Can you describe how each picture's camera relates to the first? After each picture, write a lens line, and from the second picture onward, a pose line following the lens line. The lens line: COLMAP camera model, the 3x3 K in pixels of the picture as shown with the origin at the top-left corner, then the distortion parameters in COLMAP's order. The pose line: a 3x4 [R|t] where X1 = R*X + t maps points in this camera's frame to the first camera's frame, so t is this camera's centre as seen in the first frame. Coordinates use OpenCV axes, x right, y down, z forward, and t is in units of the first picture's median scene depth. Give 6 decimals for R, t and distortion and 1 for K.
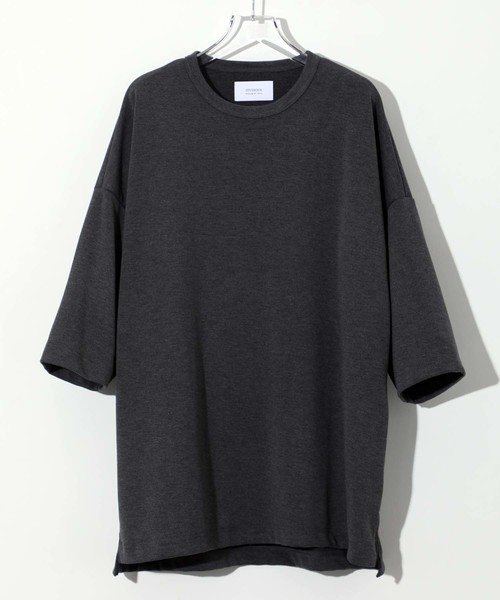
lens RADIAL K [[1501.0, 0, 250.7], [0, 1501.0, 242.2], [0, 0, 1]] dist [0.161102, 0.140929]
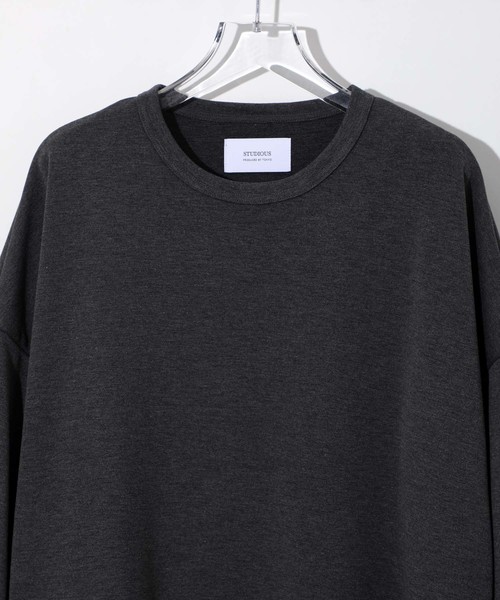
lens RADIAL K [[1694.6, 0, 249.7], [0, 1694.6, 327.0], [0, 0, 1]] dist [0.295443, 0.139572]
pose [[0.999201, 0.012670, -0.037906, 0.024925], [-0.011503, 0.999458, 0.030860, -0.055691], [0.038277, -0.030399, 0.998805, 0.353039]]
